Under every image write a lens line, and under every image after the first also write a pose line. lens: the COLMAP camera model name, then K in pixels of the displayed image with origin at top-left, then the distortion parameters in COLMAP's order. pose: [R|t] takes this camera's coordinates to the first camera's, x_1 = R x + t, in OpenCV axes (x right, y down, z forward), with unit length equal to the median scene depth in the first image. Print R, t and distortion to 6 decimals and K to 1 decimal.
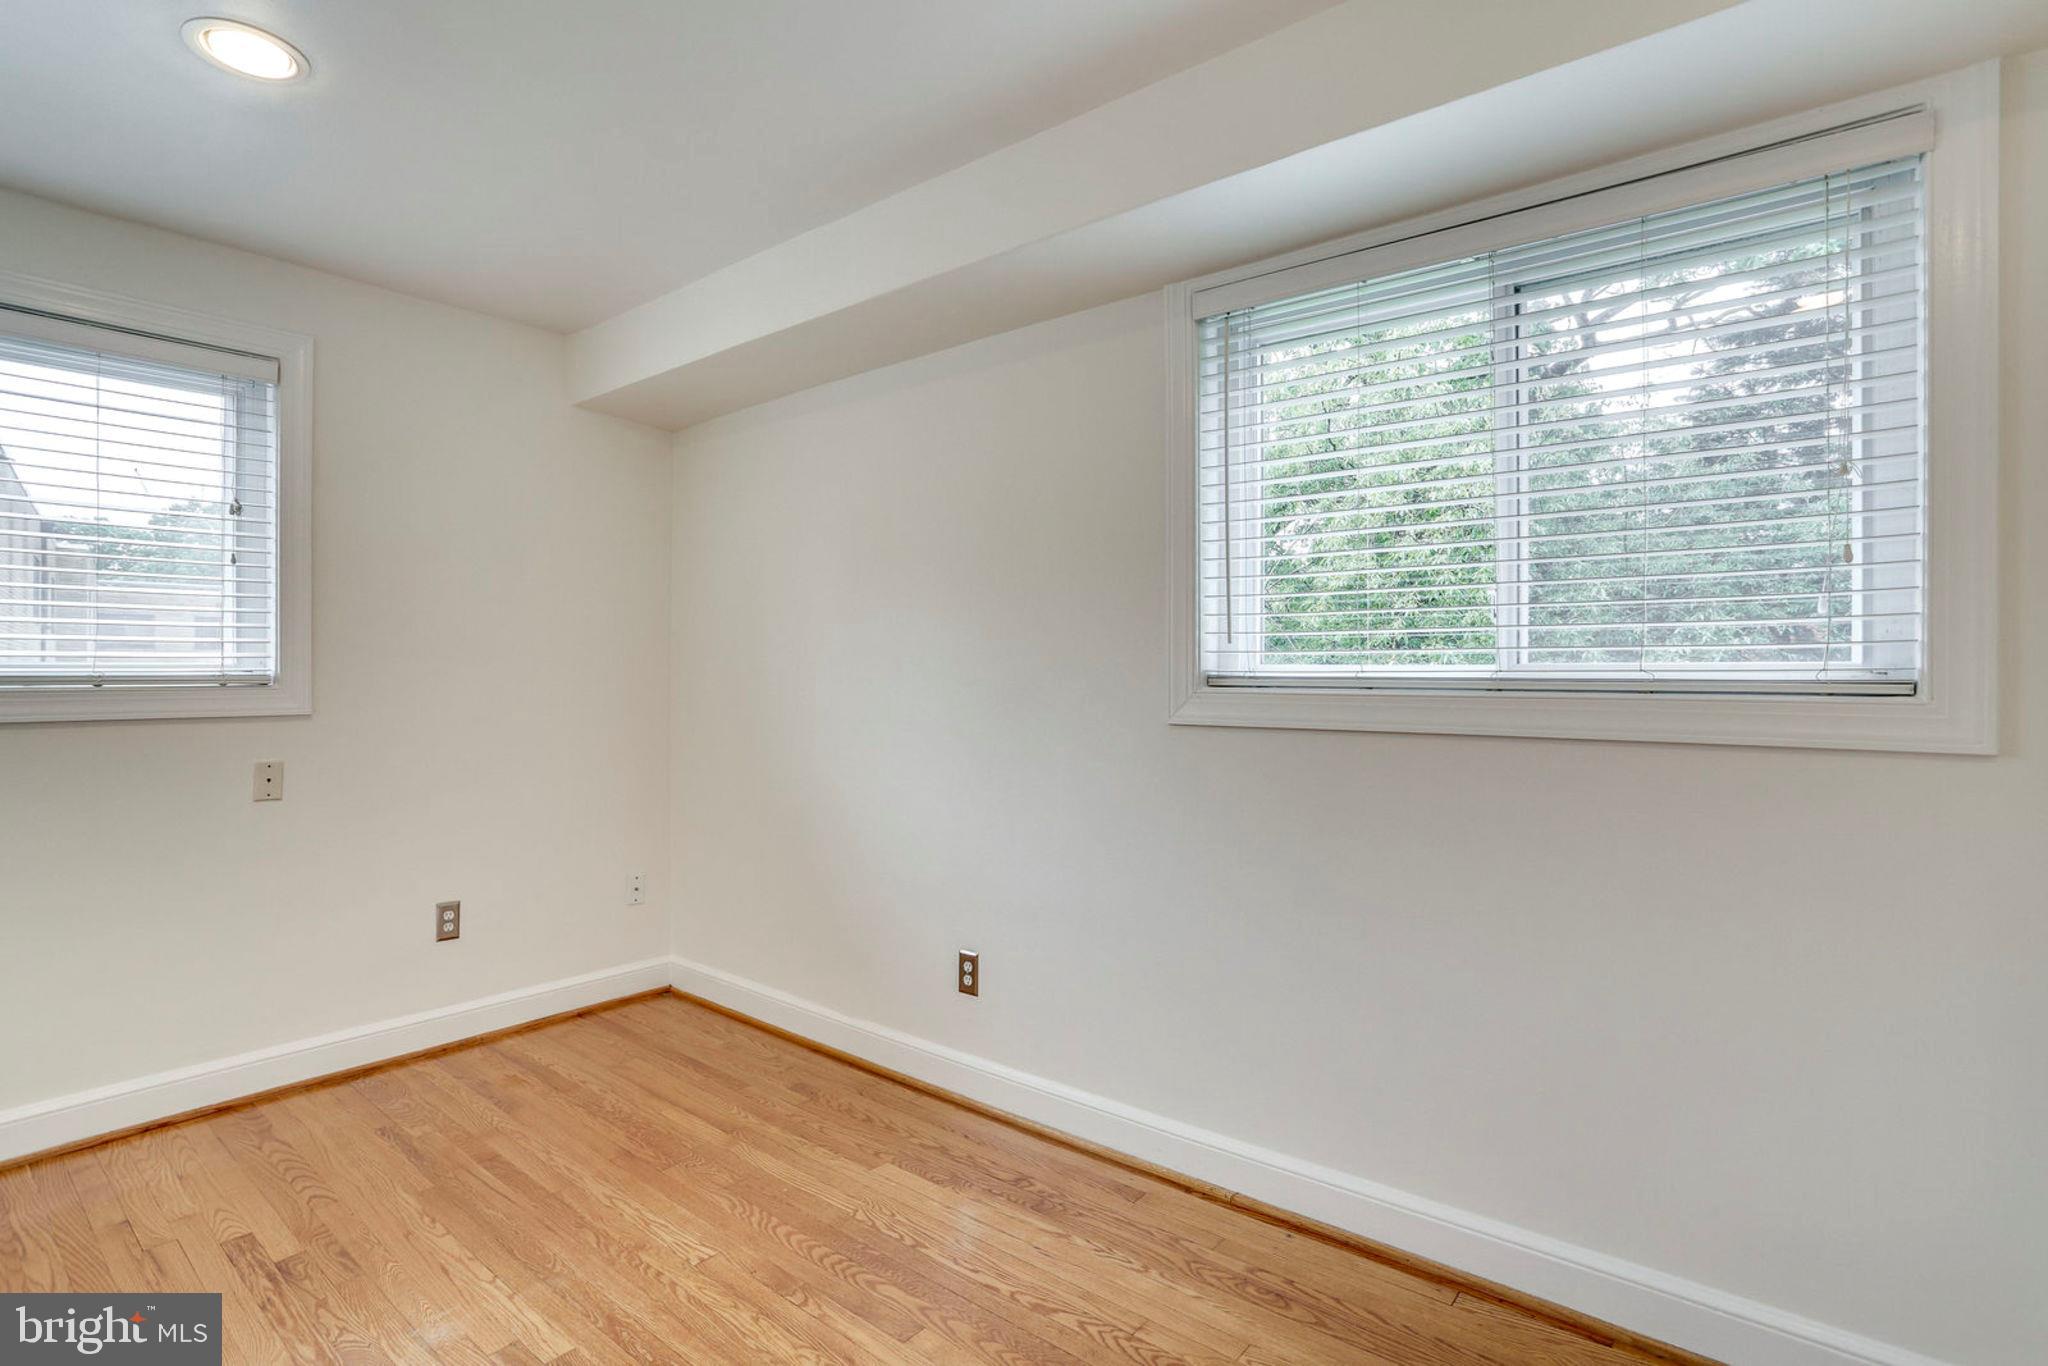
lens RADIAL K [[1018.8, 0, 1009.7], [0, 1018.8, 666.3], [0, 0, 1]] dist [-0.020794, 0.001028]
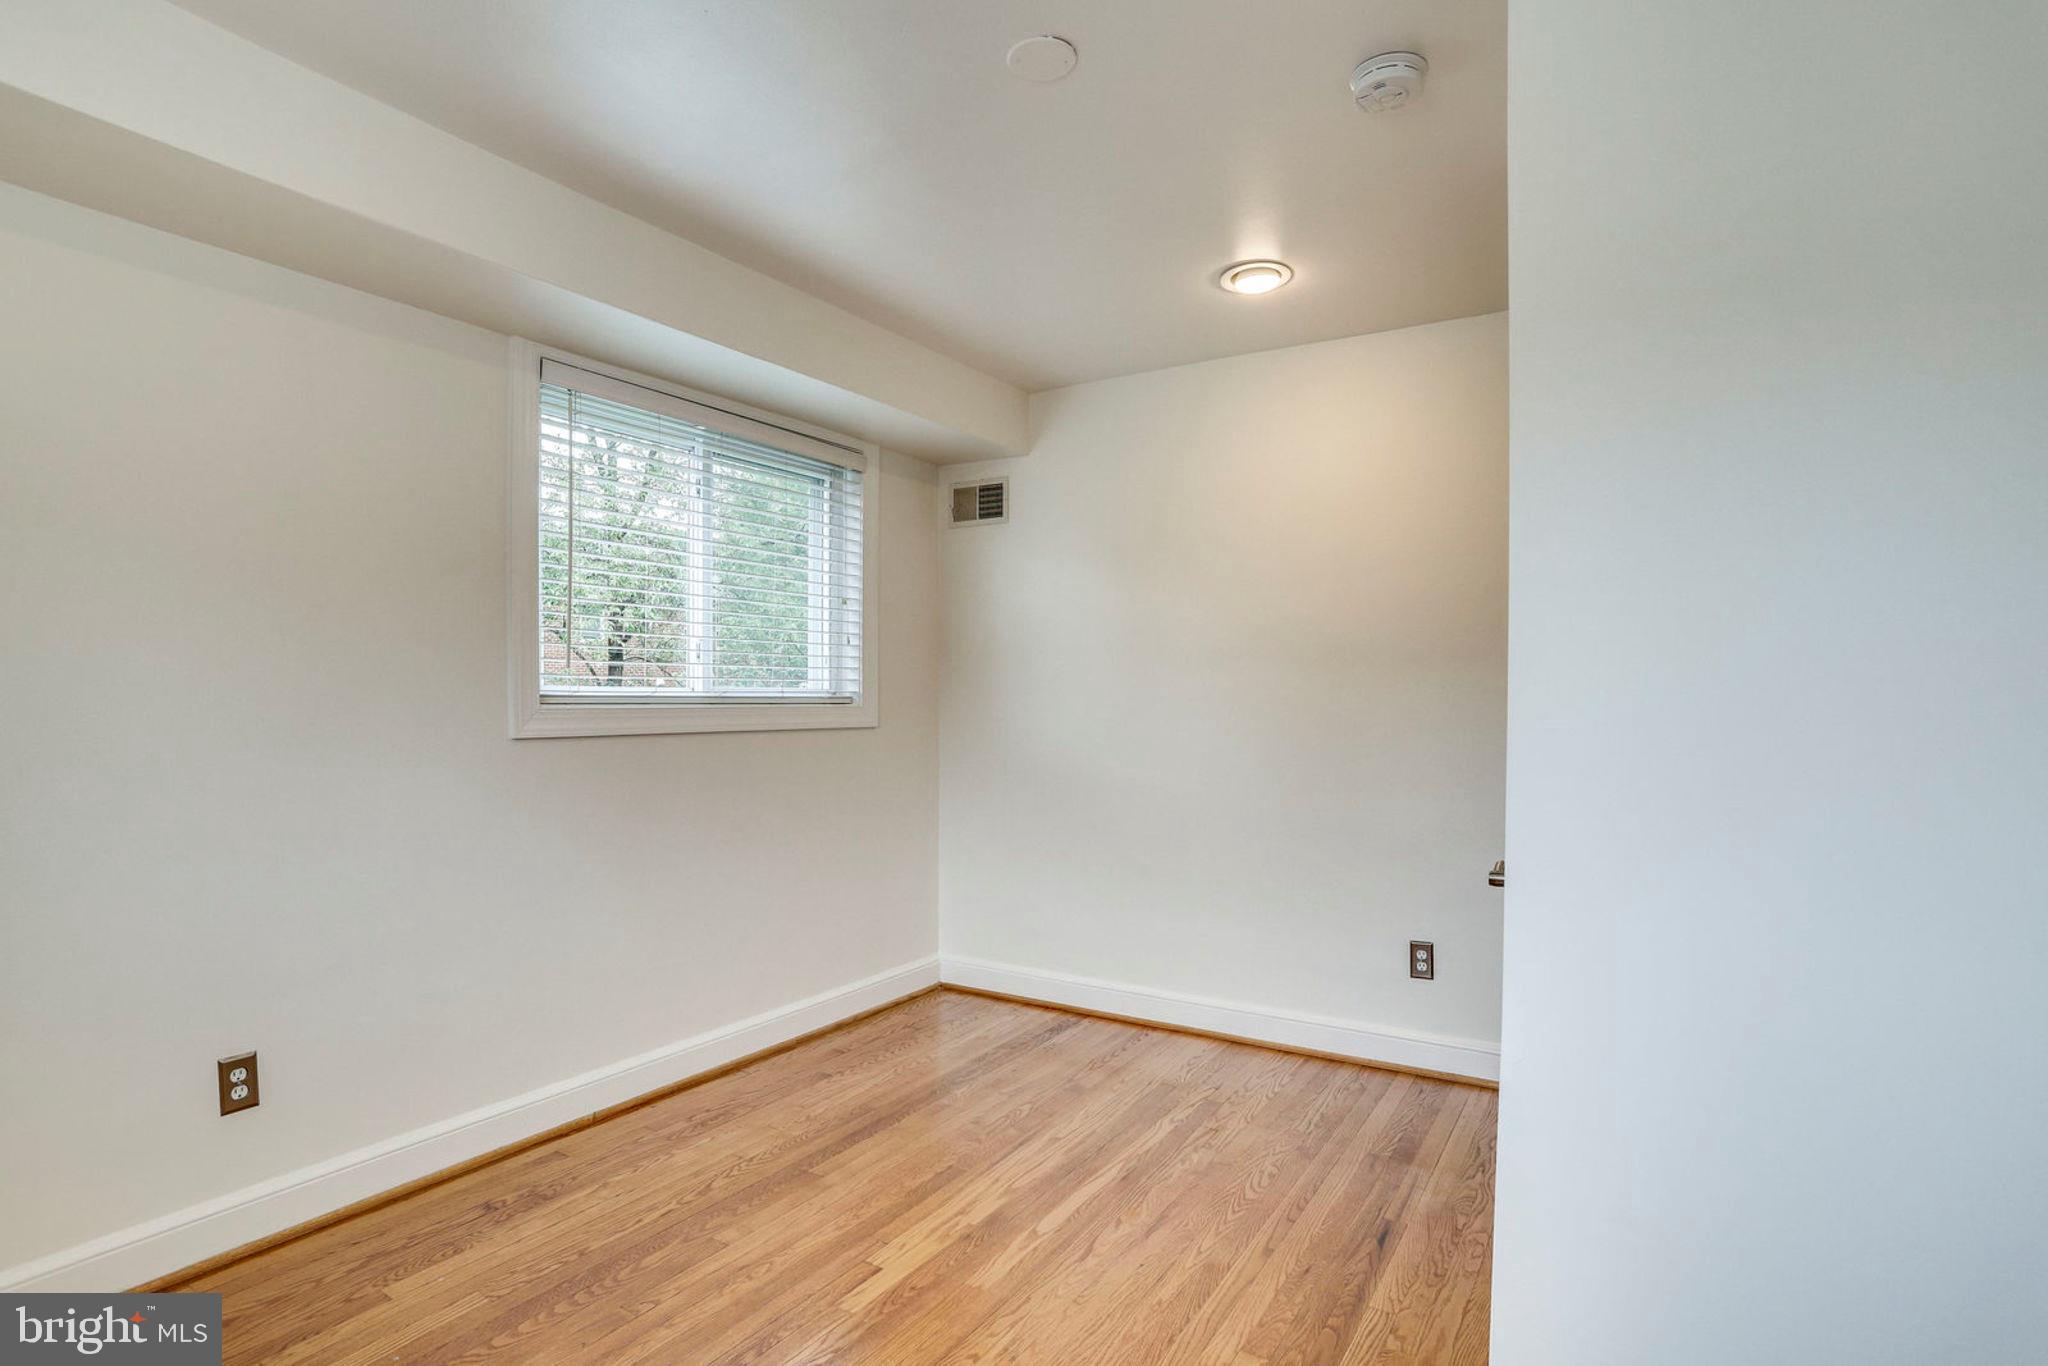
lens RADIAL K [[1041.4, 0, 1020.3], [0, 1041.4, 729.8], [0, 0, 1]] dist [-0.079825, 0.064234]
pose [[-0.131351, -0.032089, 0.990816, -1.131832], [-0.010363, 0.999466, 0.030996, 0.008011], [-0.991282, -0.006197, -0.131613, 0.687434]]
